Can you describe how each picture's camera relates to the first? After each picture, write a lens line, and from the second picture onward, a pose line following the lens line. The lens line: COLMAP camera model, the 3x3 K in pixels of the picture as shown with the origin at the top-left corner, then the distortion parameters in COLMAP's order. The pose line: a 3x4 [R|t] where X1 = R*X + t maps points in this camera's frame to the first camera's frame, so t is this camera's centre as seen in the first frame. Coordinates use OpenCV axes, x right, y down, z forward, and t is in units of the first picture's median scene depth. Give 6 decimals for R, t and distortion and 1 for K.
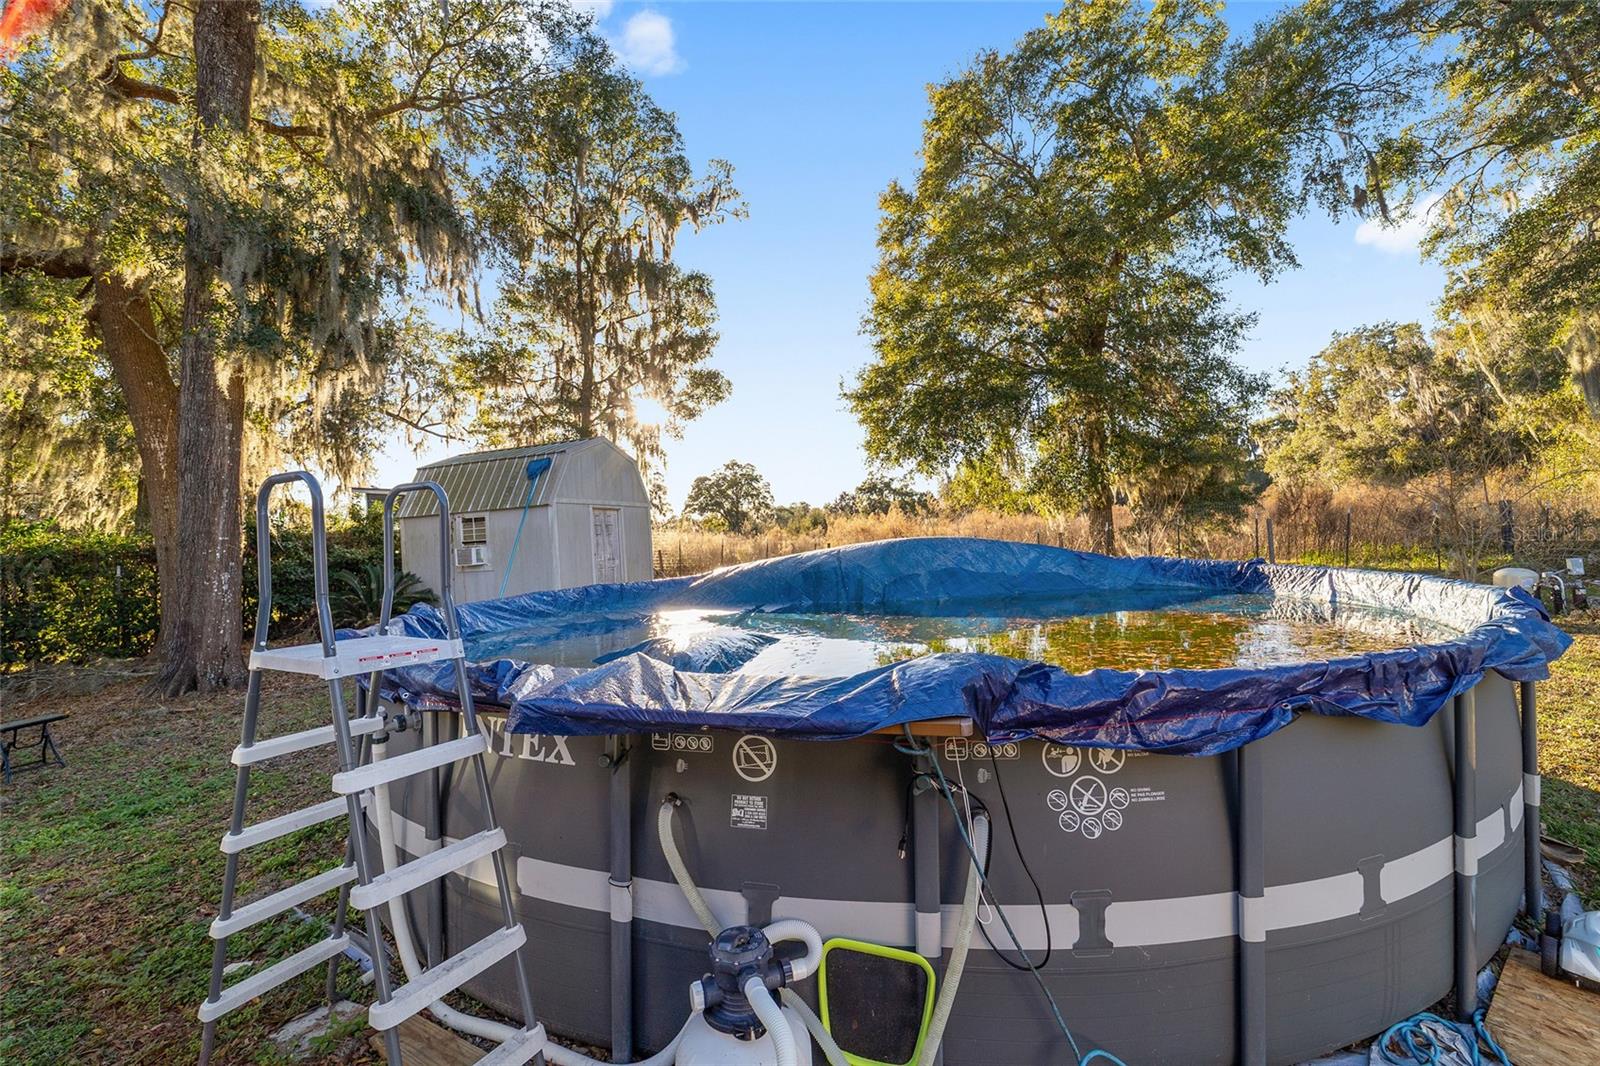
lens RADIAL K [[642.3, 0, 821.1], [0, 642.3, 501.0], [0, 0, 1]] dist [-0.018536, 0.010089]
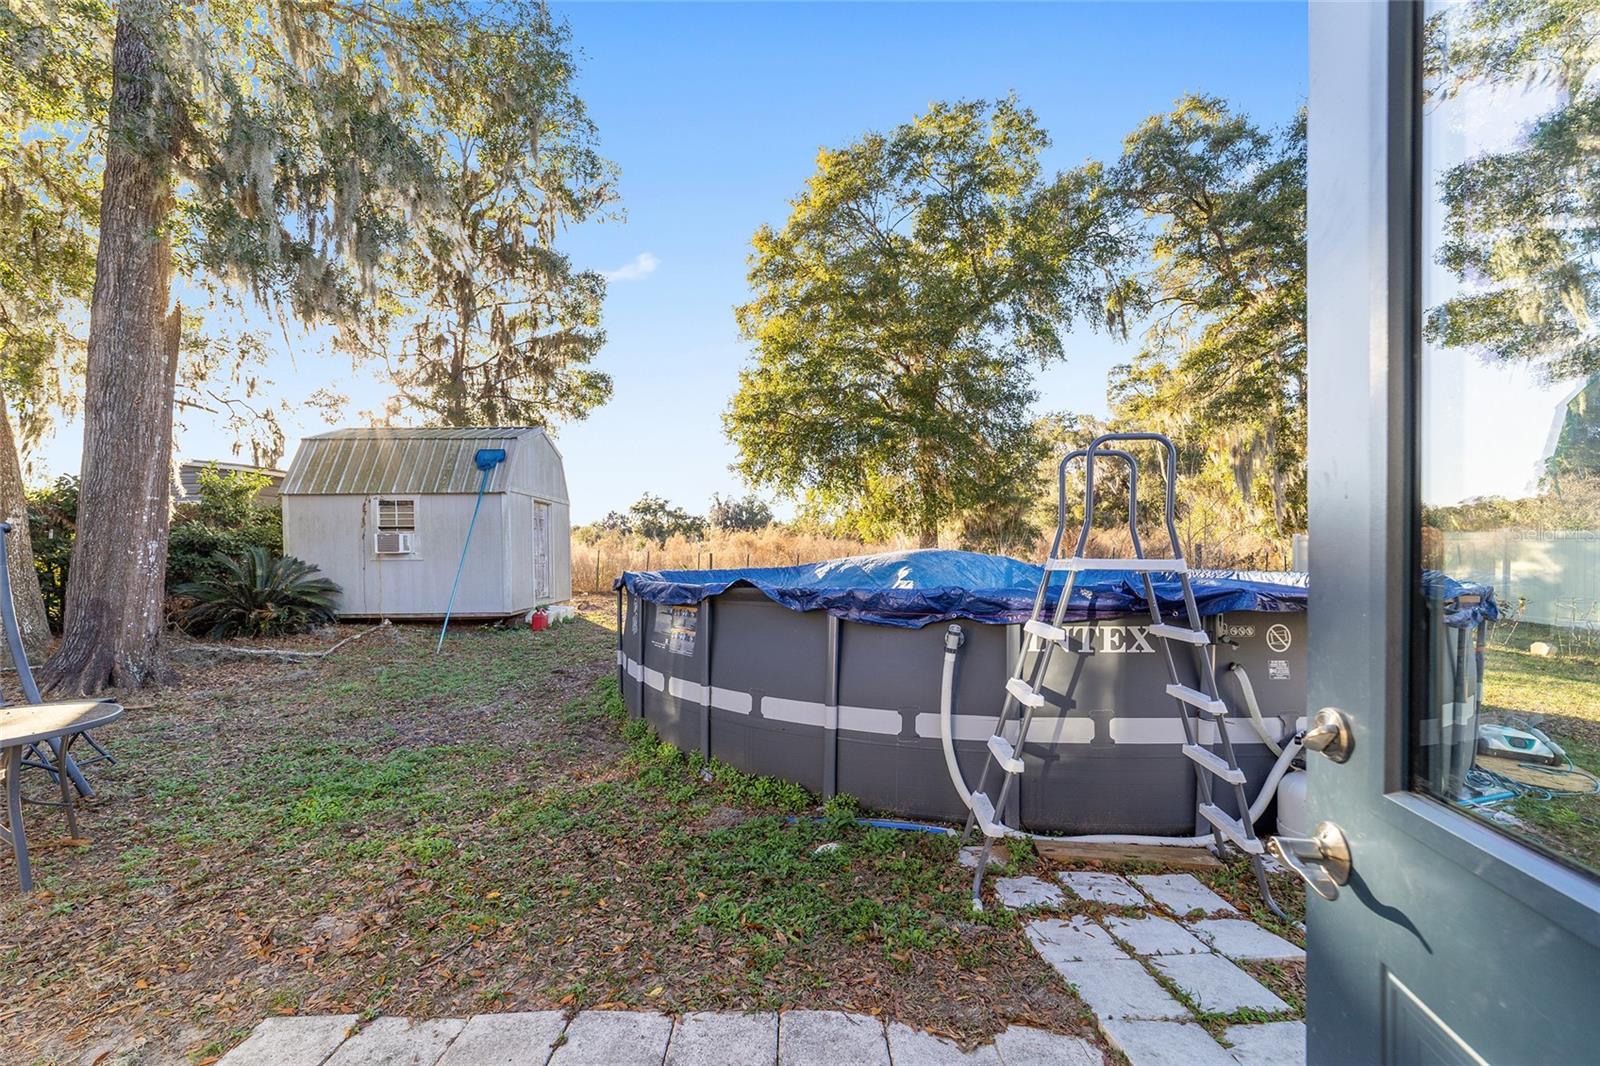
lens RADIAL K [[617.7, 0, 802.1], [0, 617.7, 533.7], [0, 0, 1]] dist [-0.016377, 0.008106]
pose [[0.932311, 0.058797, 0.356845, -0.206531], [-0.062828, 0.998024, -0.000295, 0.023998], [-0.356158, -0.022145, 0.934163, -0.003183]]
